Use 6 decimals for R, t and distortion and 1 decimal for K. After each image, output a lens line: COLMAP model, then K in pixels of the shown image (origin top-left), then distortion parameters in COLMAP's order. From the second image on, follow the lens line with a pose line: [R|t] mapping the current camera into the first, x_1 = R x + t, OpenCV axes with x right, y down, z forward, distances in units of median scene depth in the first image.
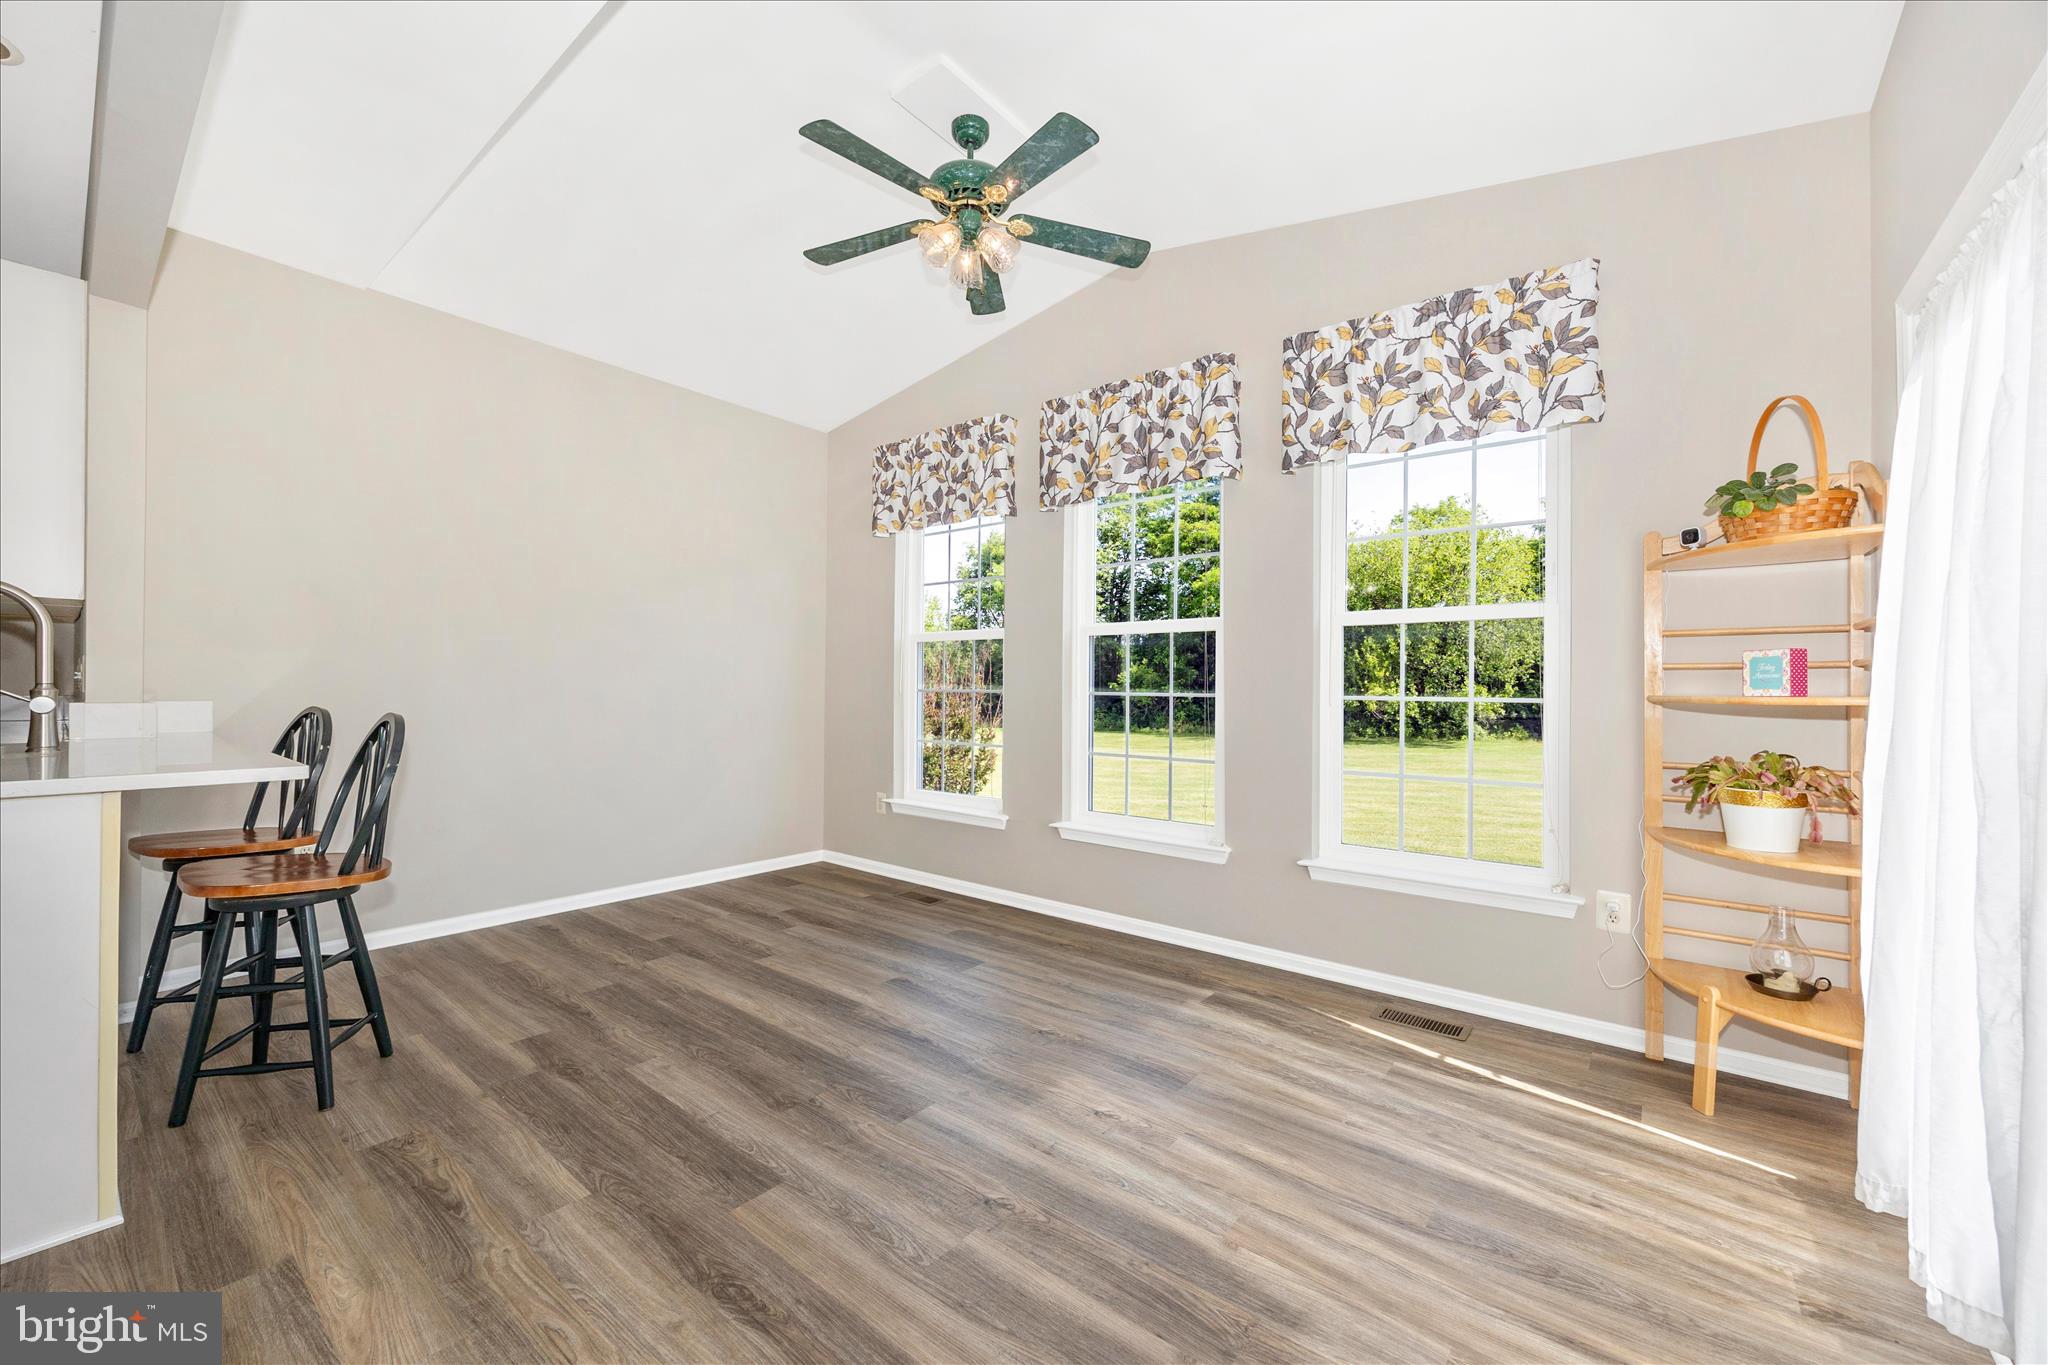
lens RADIAL K [[784.3, 0, 1039.8], [0, 784.3, 686.5], [0, 0, 1]] dist [-0.000317, -0.000193]
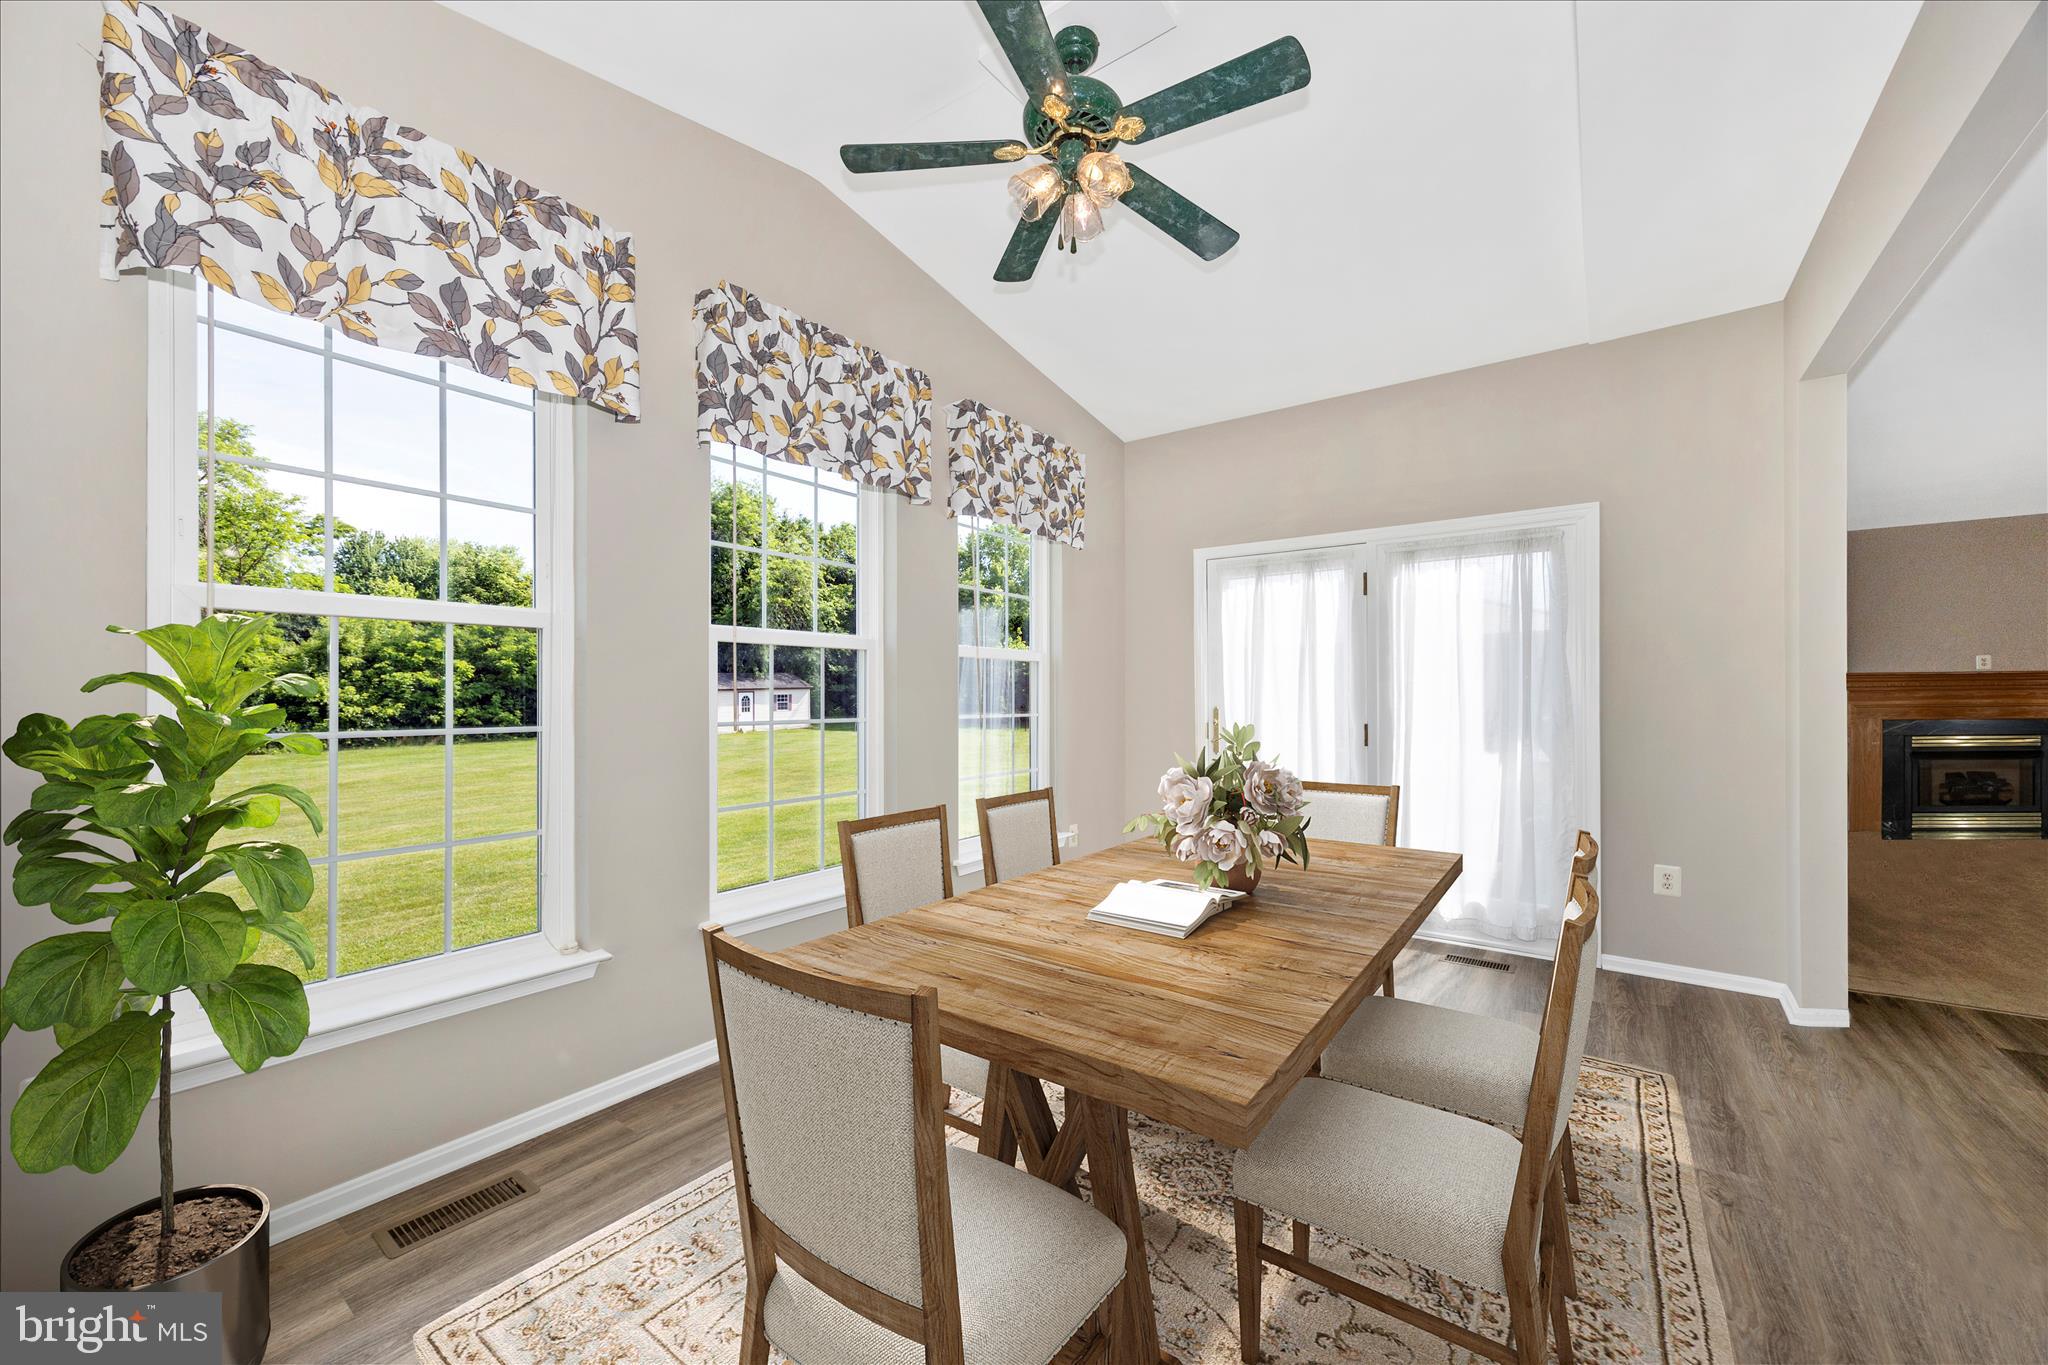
lens RADIAL K [[784.3, 0, 1039.8], [0, 784.3, 686.5], [0, 0, 1]] dist [-0.000317, -0.000193]
pose [[-0.042965, -0.001362, 0.999076, -0.605139], [-0.007721, 0.999970, 0.001032, -0.025468], [-0.999047, -0.007669, -0.042974, 0.701911]]
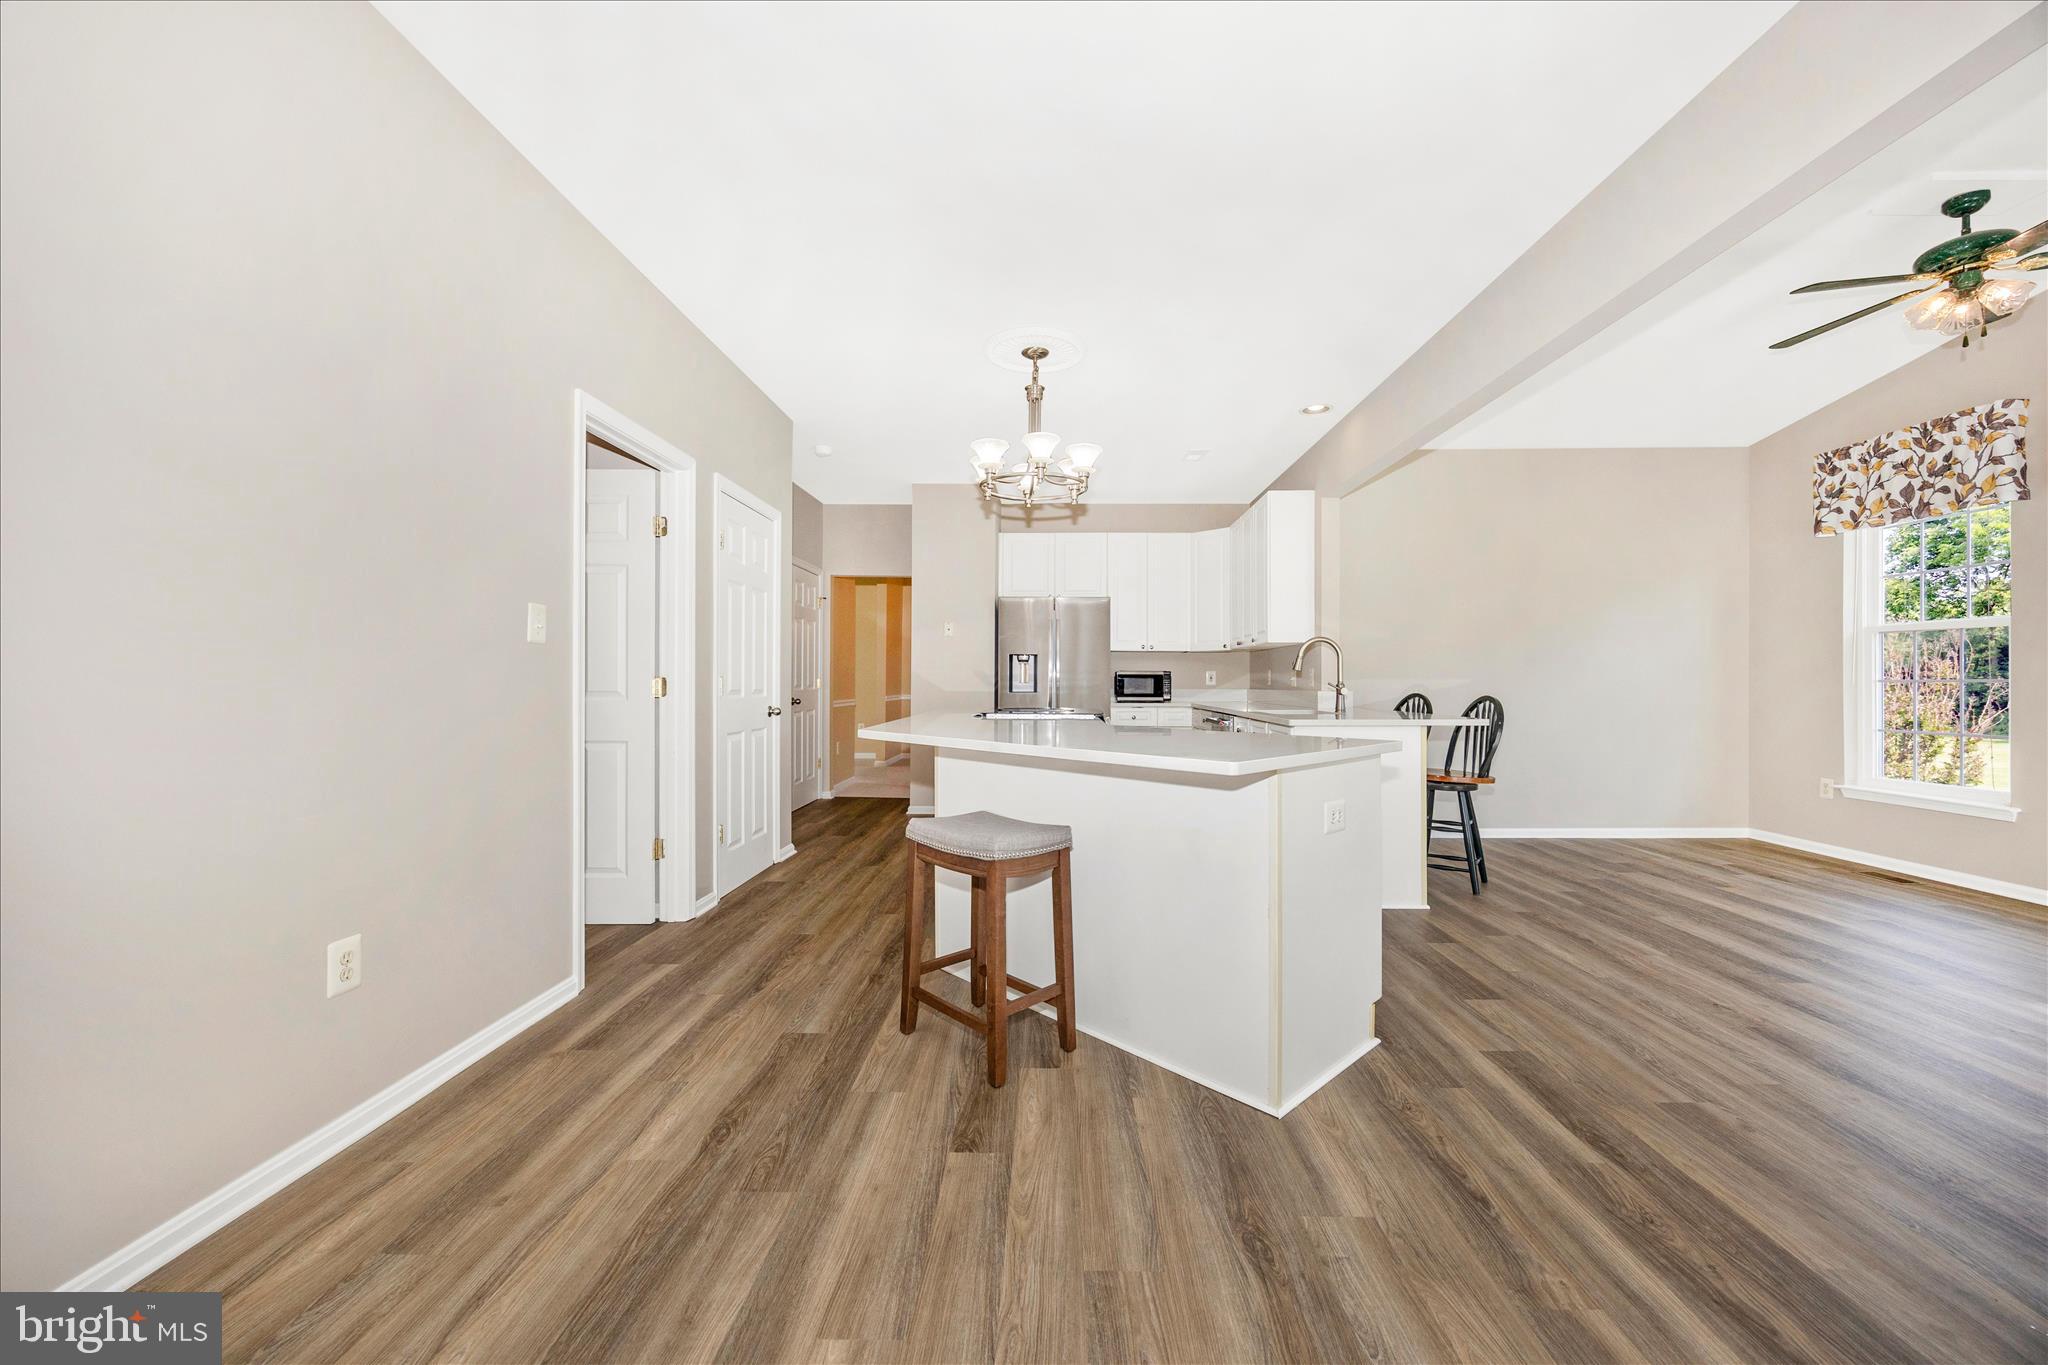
lens RADIAL K [[784.3, 0, 1039.8], [0, 784.3, 686.5], [0, 0, 1]] dist [-0.000317, -0.000193]
pose [[0.600896, -0.008902, -0.799277, 0.006629], [0.009912, 0.999944, -0.003685, 0.005983], [0.799265, -0.005708, 0.600951, -0.547969]]
